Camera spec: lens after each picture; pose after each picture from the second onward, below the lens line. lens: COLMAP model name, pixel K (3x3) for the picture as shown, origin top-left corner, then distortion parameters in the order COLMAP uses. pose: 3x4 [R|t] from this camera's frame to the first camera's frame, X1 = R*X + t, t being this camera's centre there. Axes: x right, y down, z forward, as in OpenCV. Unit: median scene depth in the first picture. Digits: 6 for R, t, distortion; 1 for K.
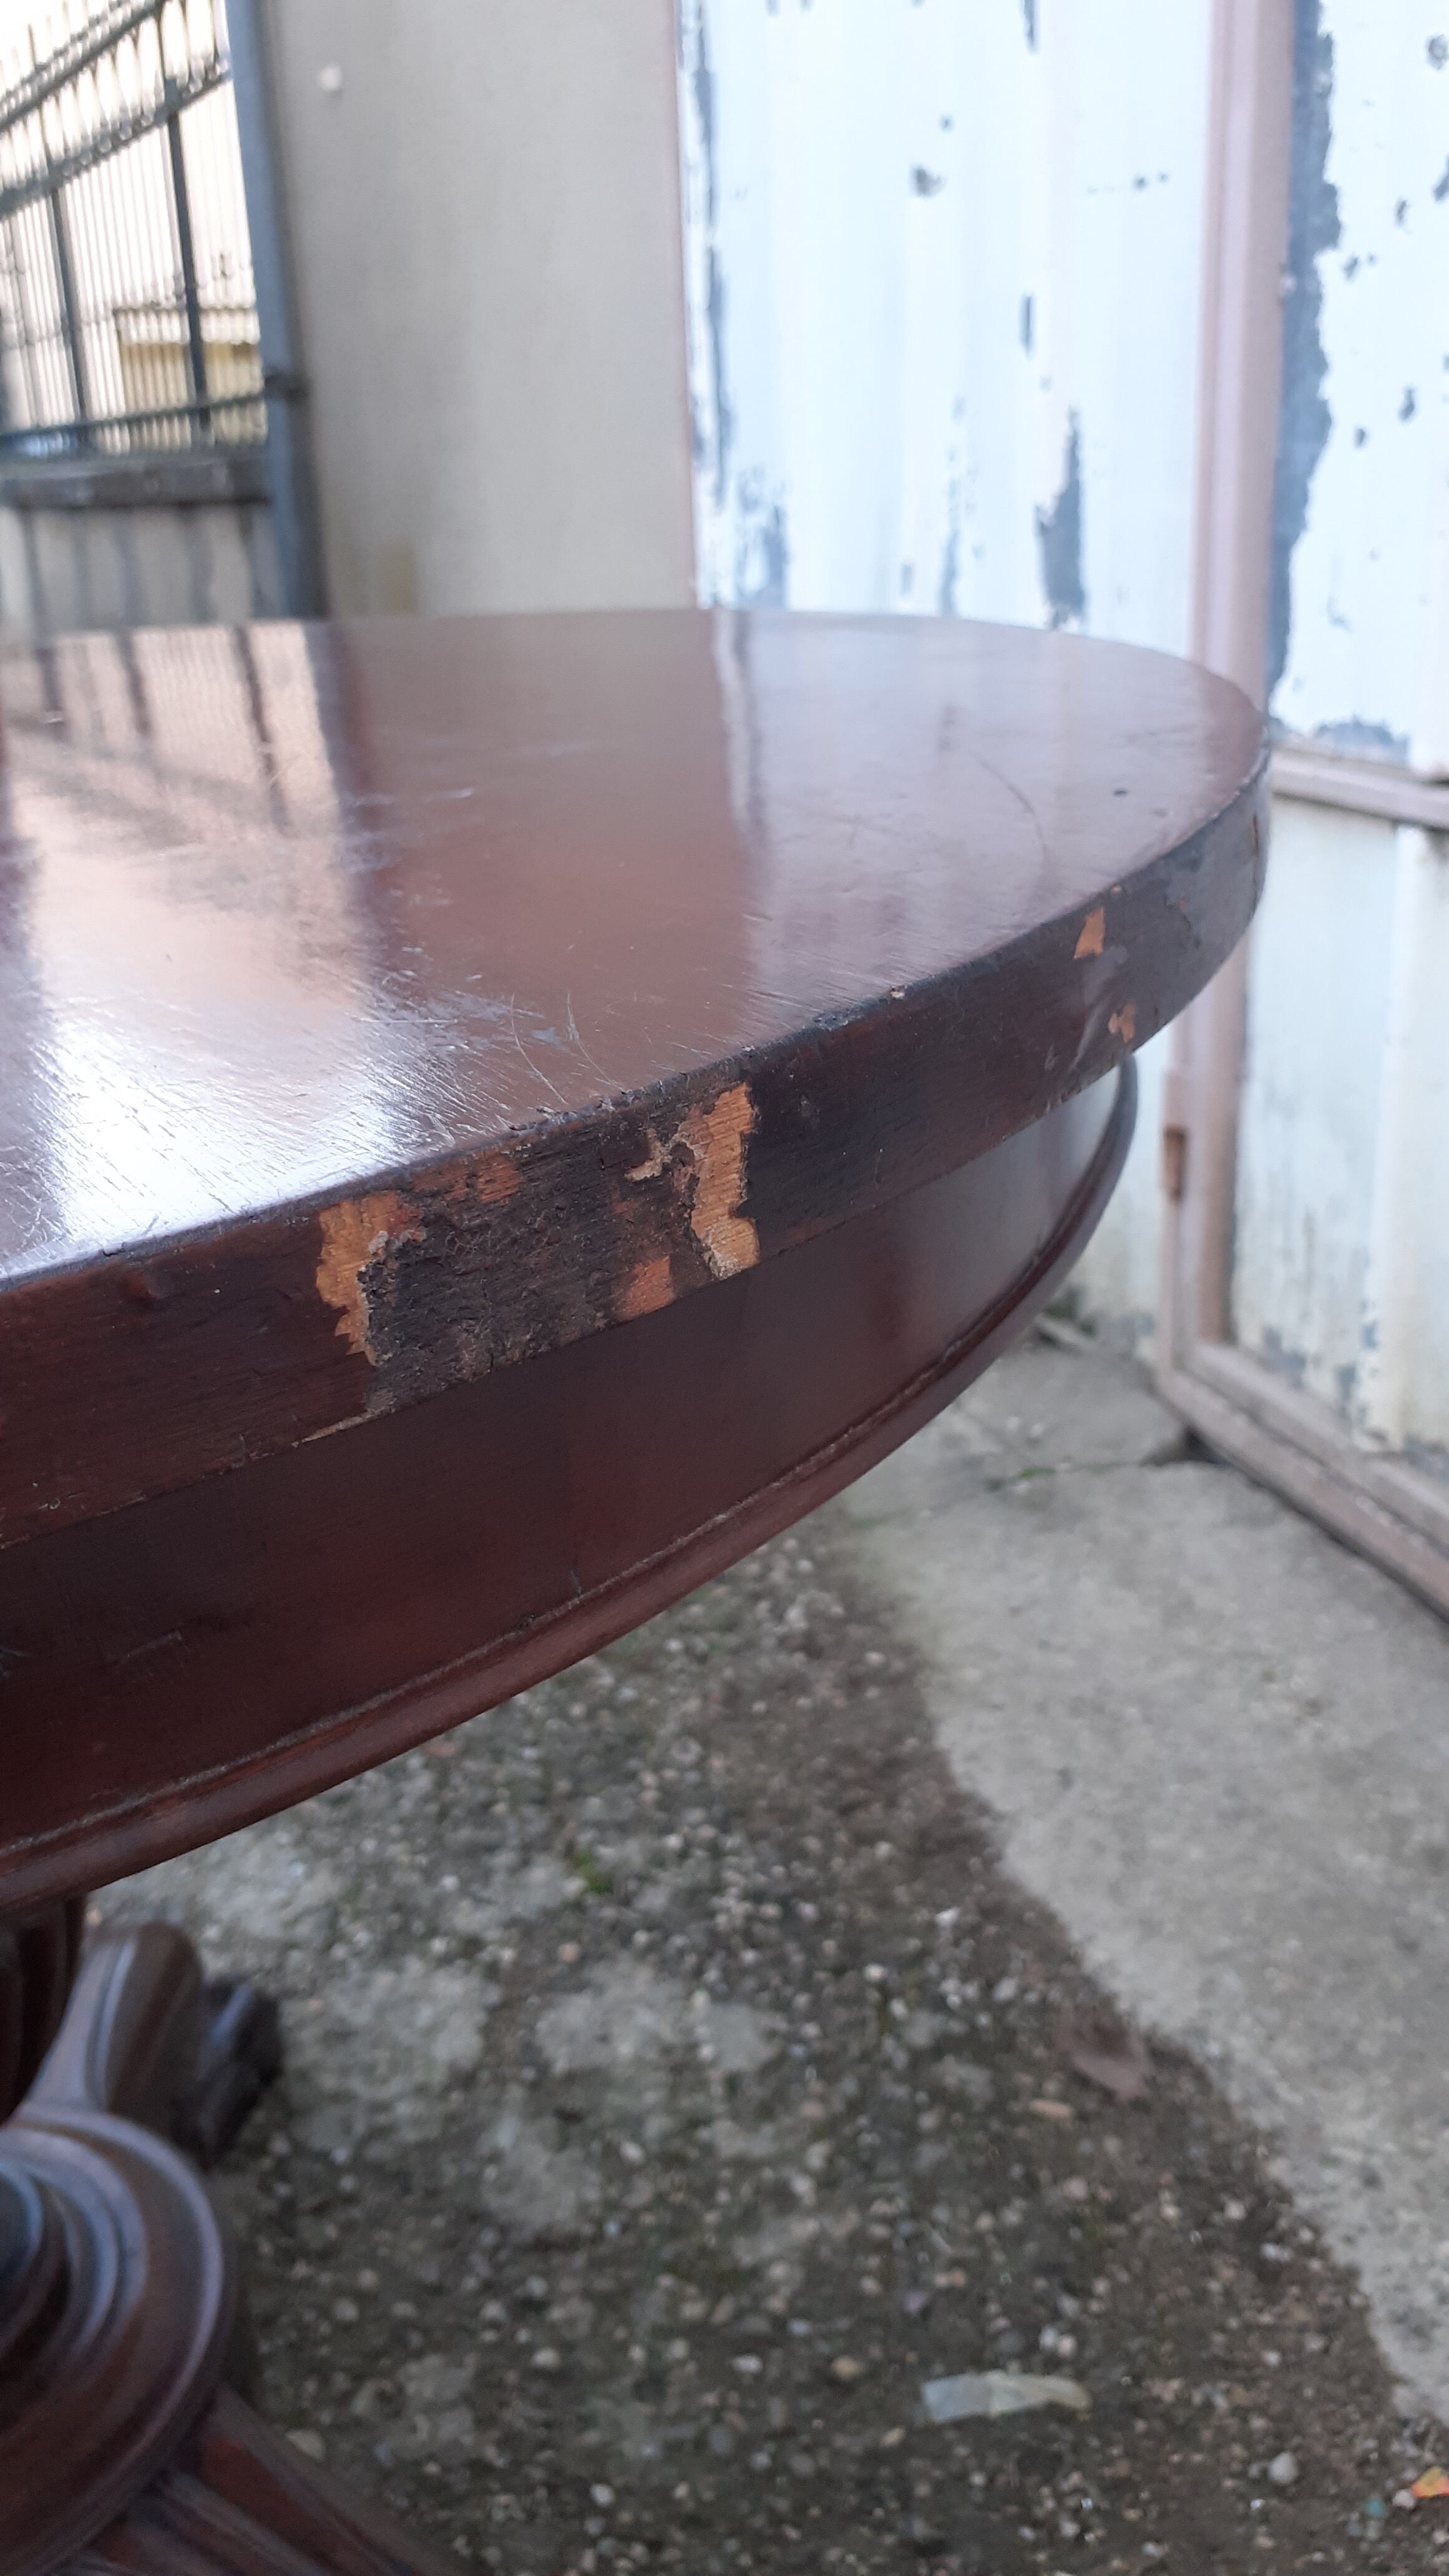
lens RADIAL K [[2123.4, 0, 734.9], [0, 2123.4, 1252.1], [0, 0, 1]] dist [0.041533, -0.081638]
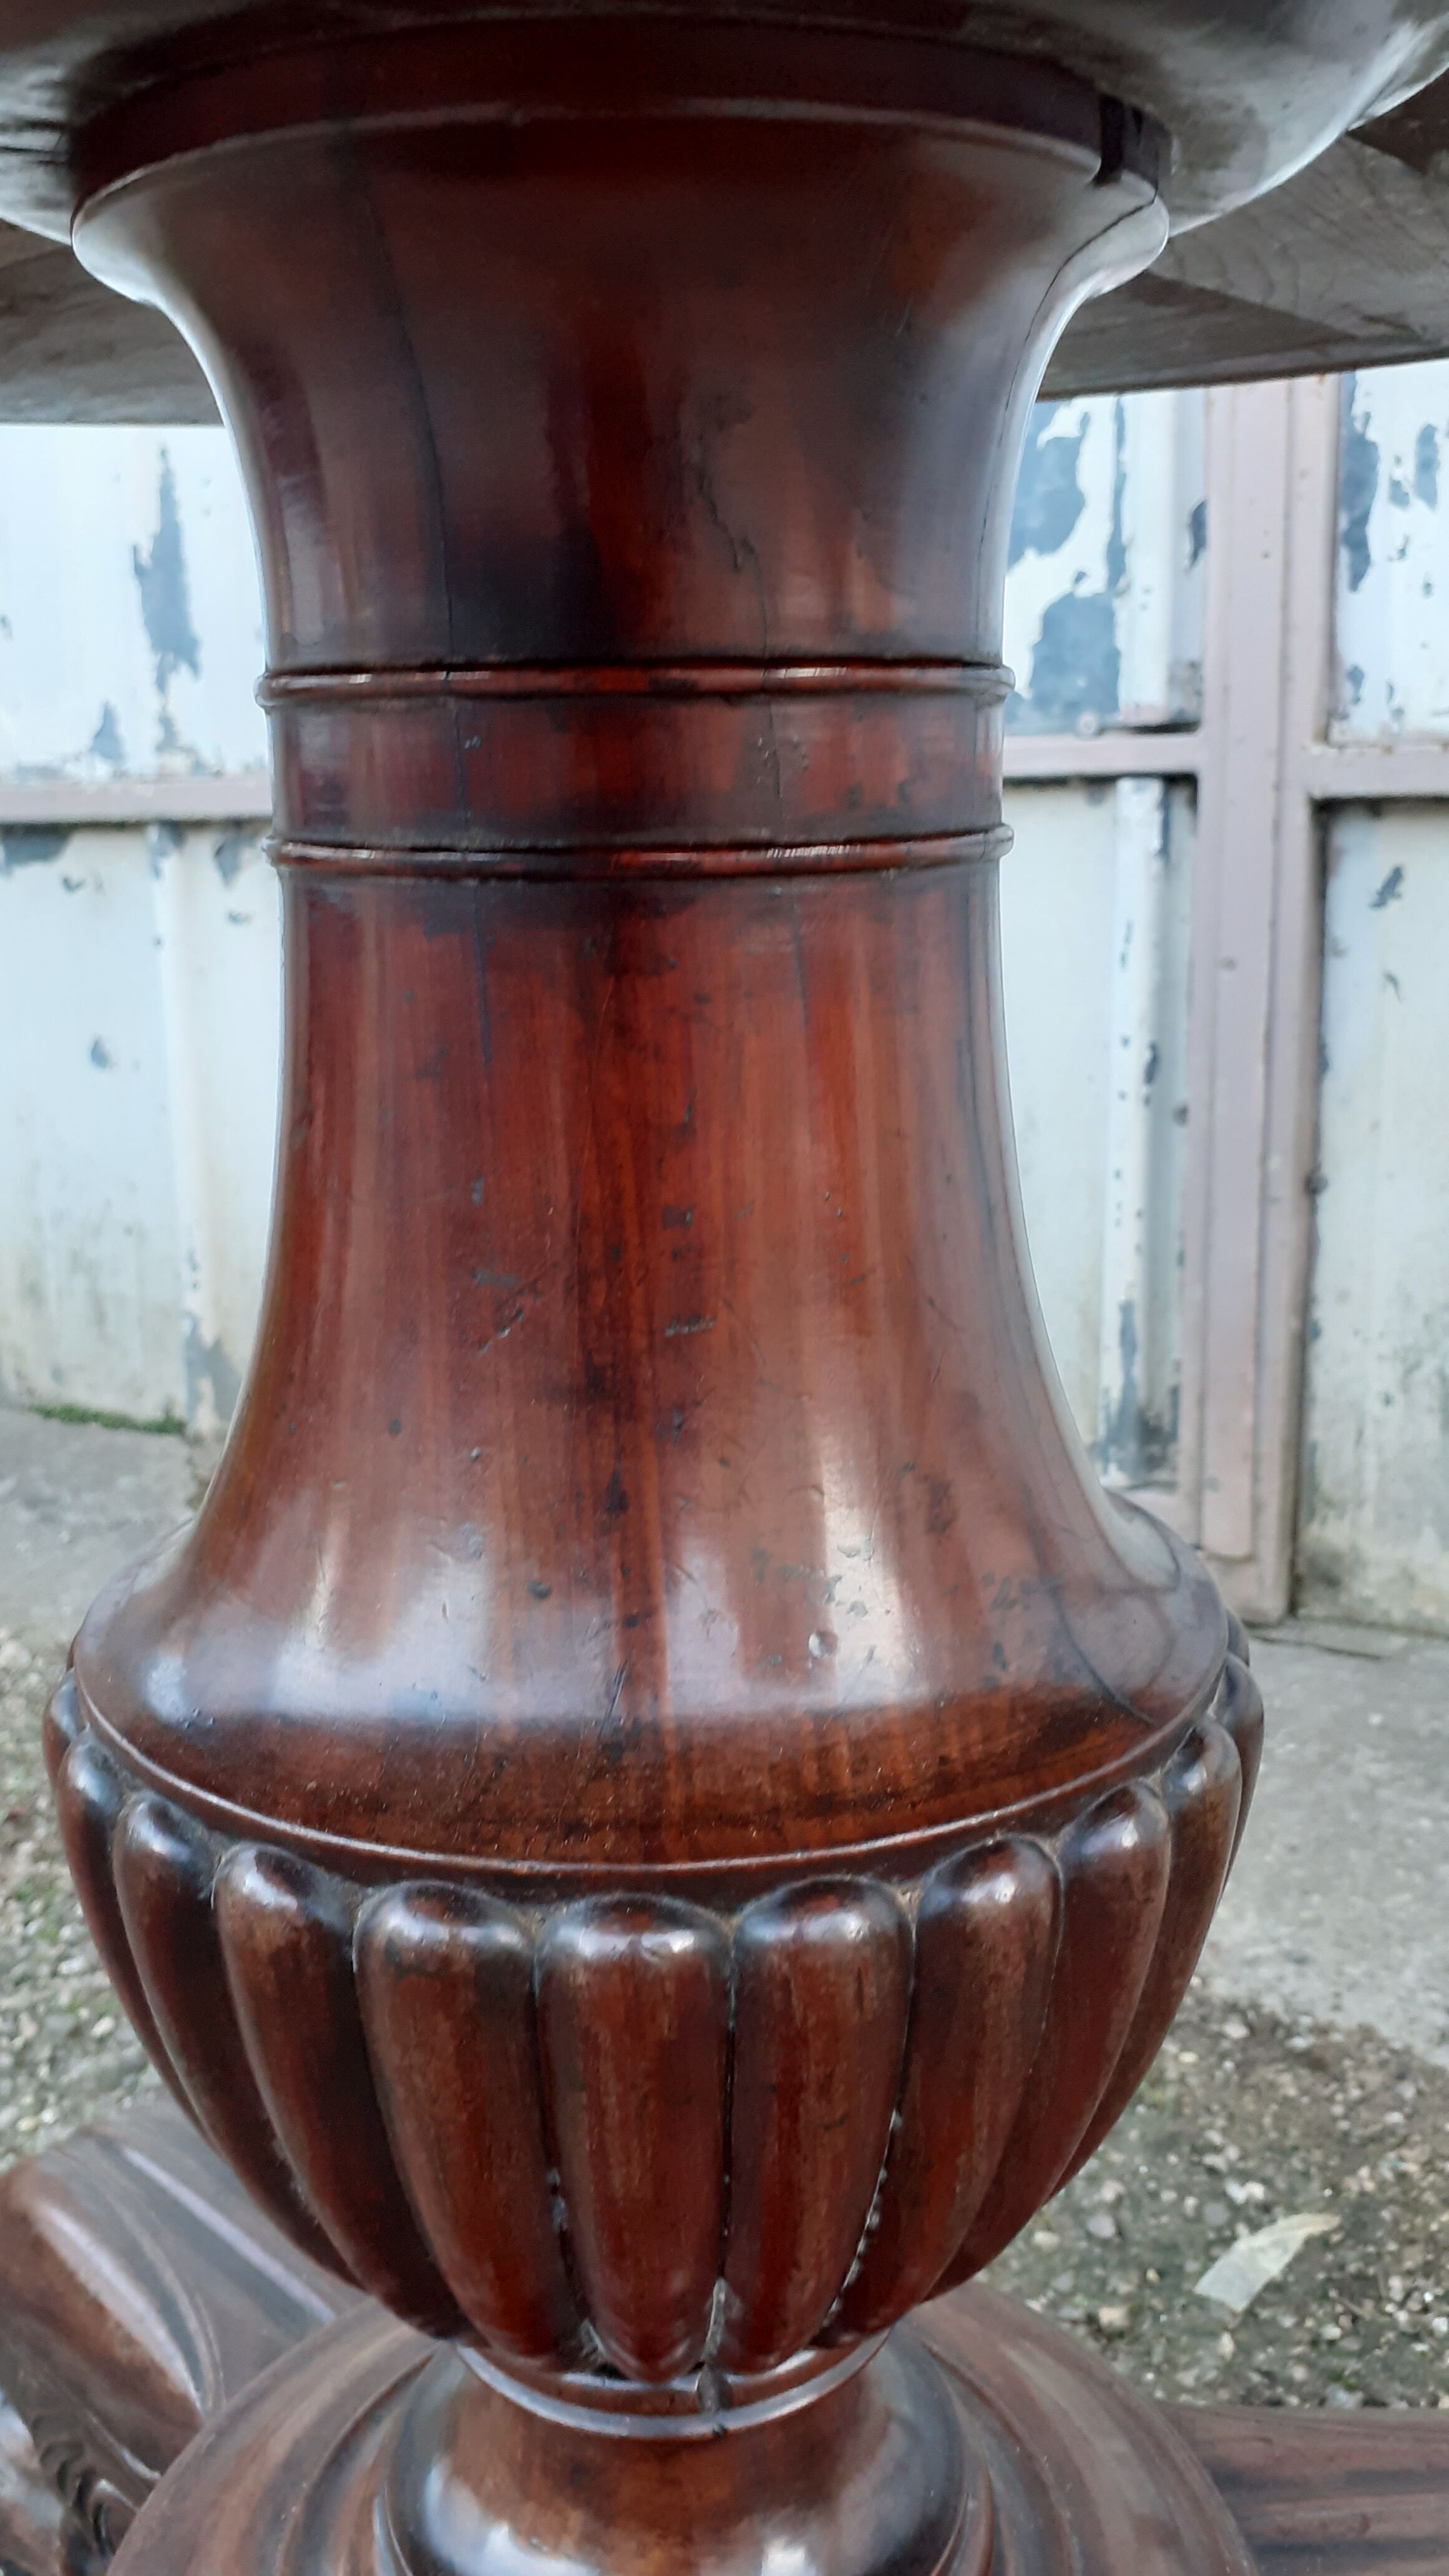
lens RADIAL K [[2123.4, 0, 723.7], [0, 2123.4, 1275.2], [0, 0, 1]] dist [0.041533, -0.081638]
pose [[0.761167, -0.110649, 0.639047, -0.408557], [0.217887, 0.971696, -0.091279, 0.136997], [-0.610860, 0.208719, 0.763732, 0.294915]]
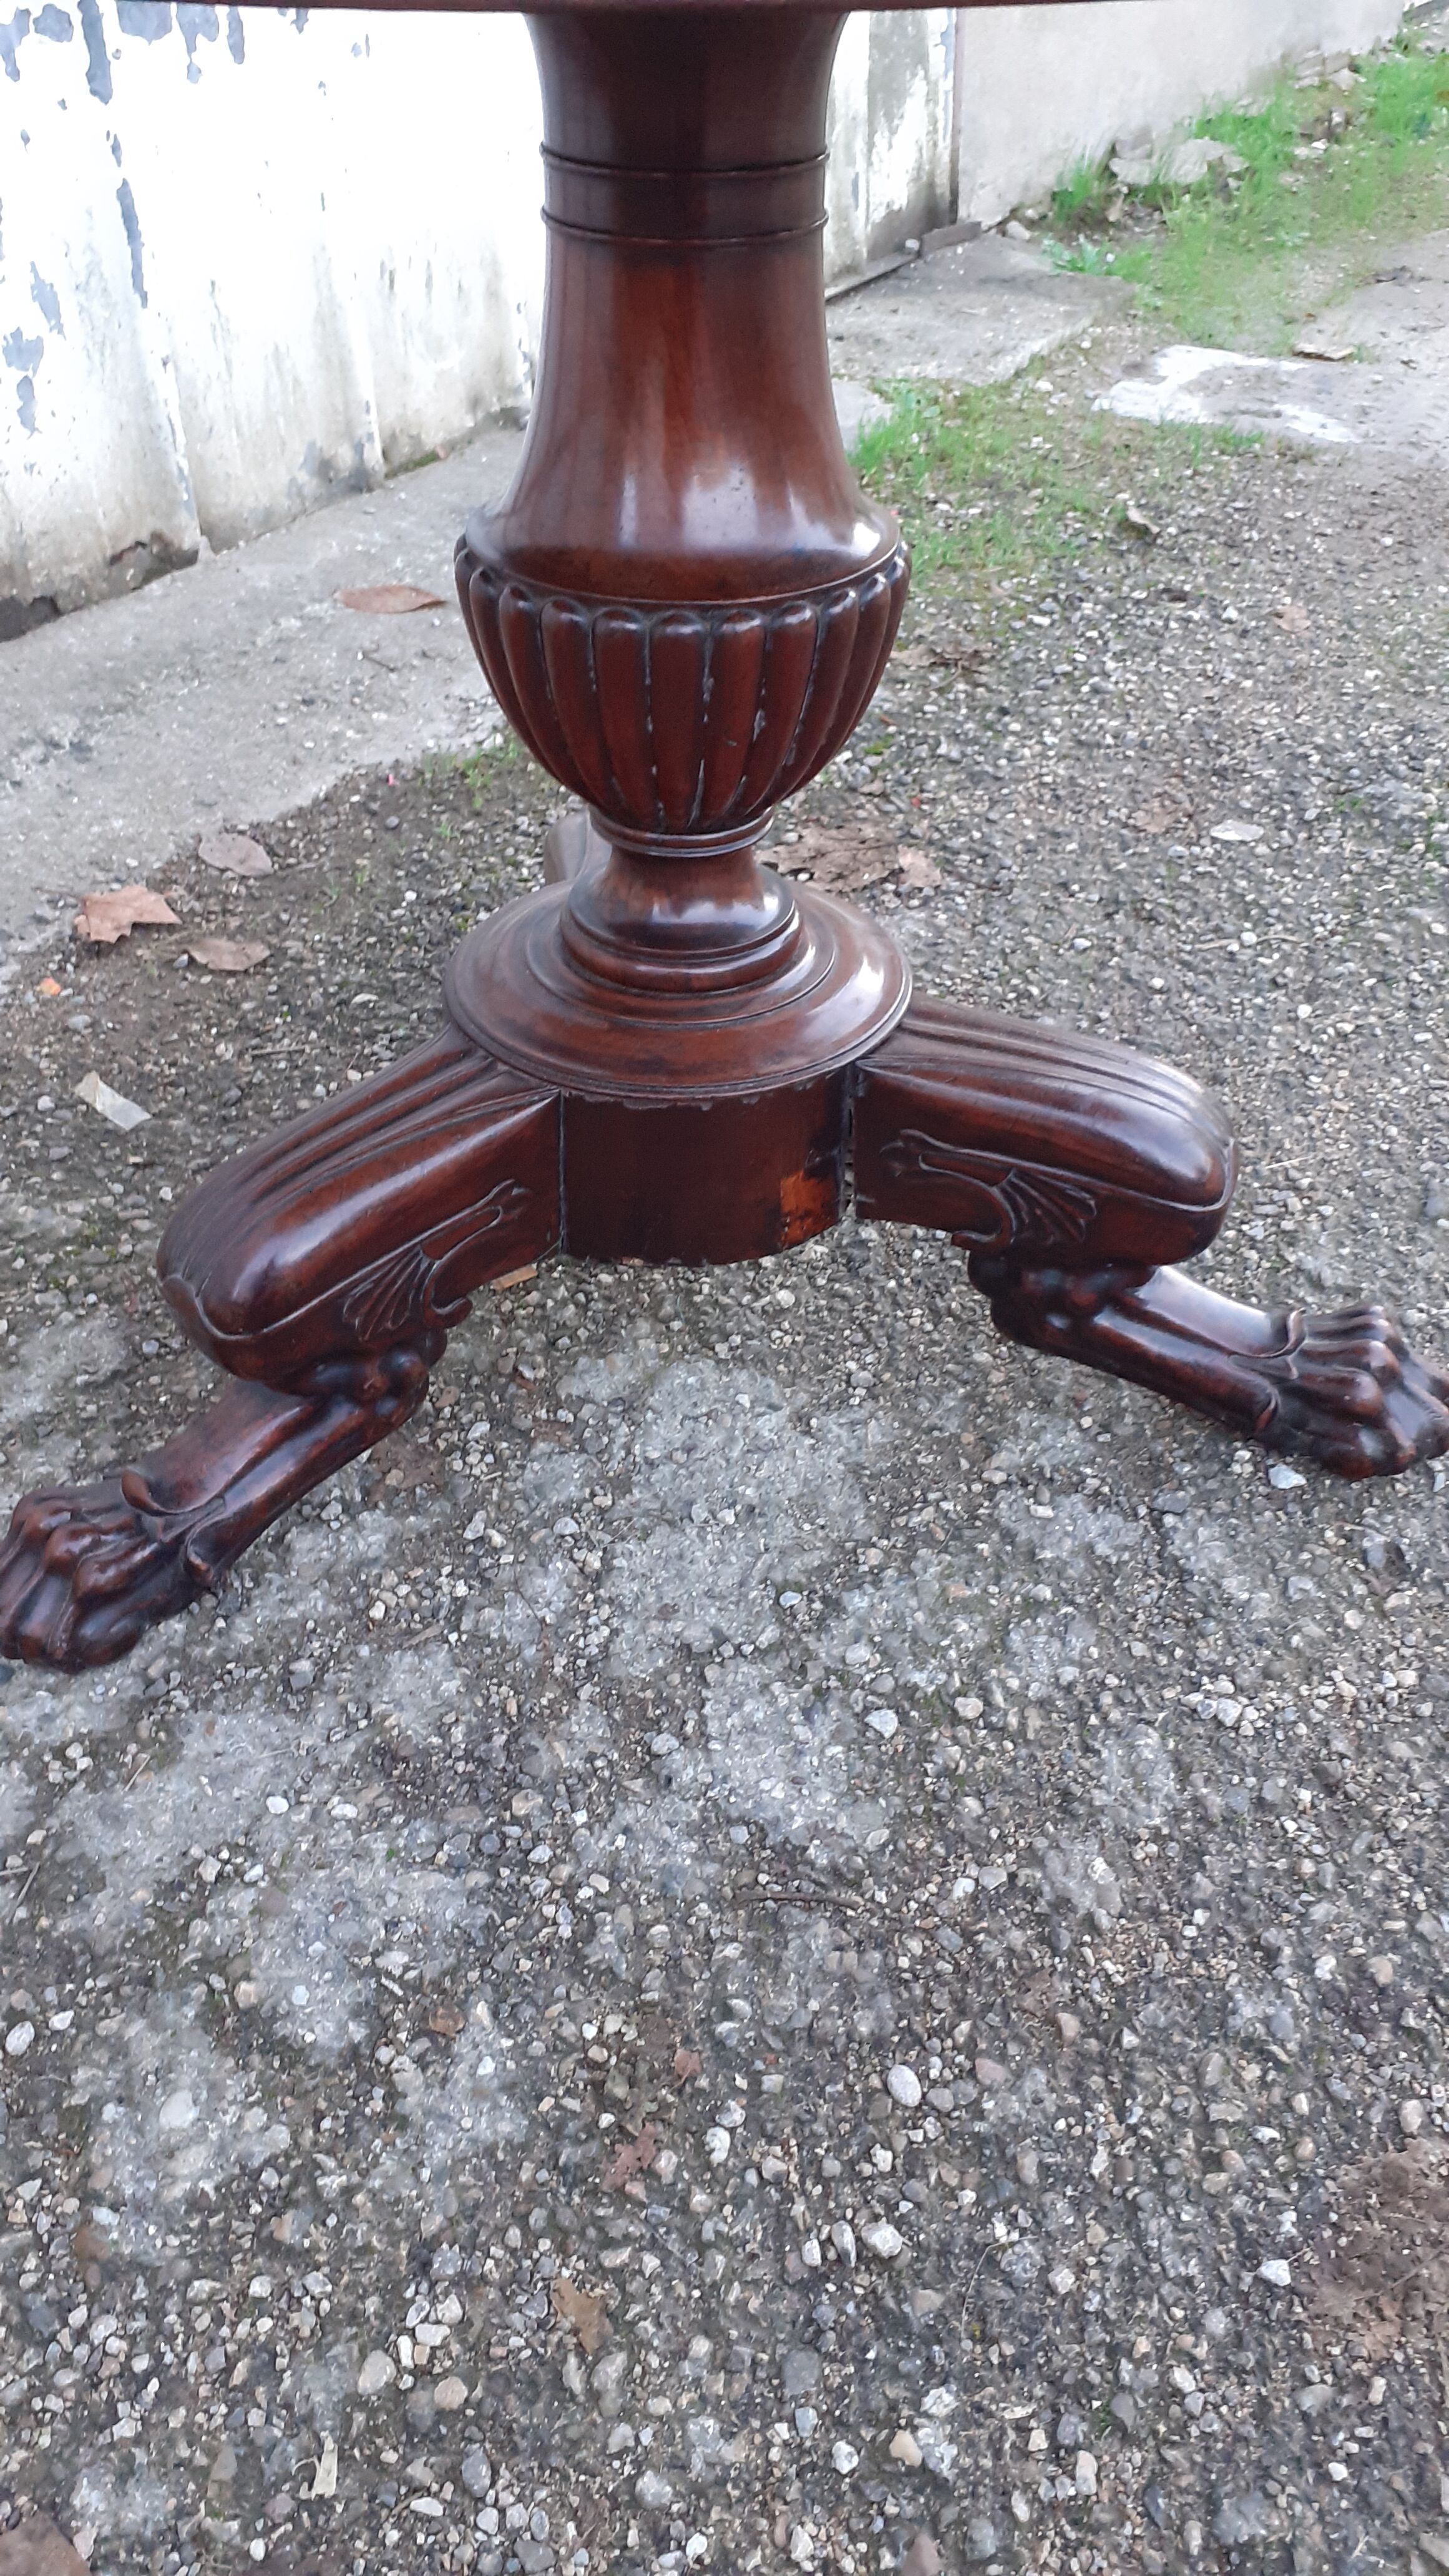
lens RADIAL K [[2123.4, 0, 763.5], [0, 2123.4, 1243.9], [0, 0, 1]] dist [0.041533, -0.081638]
pose [[-0.656952, -0.403449, 0.636901, -0.822001], [0.306396, 0.628996, 0.714483, -0.210098], [-0.688866, 0.664525, -0.289605, 0.876888]]
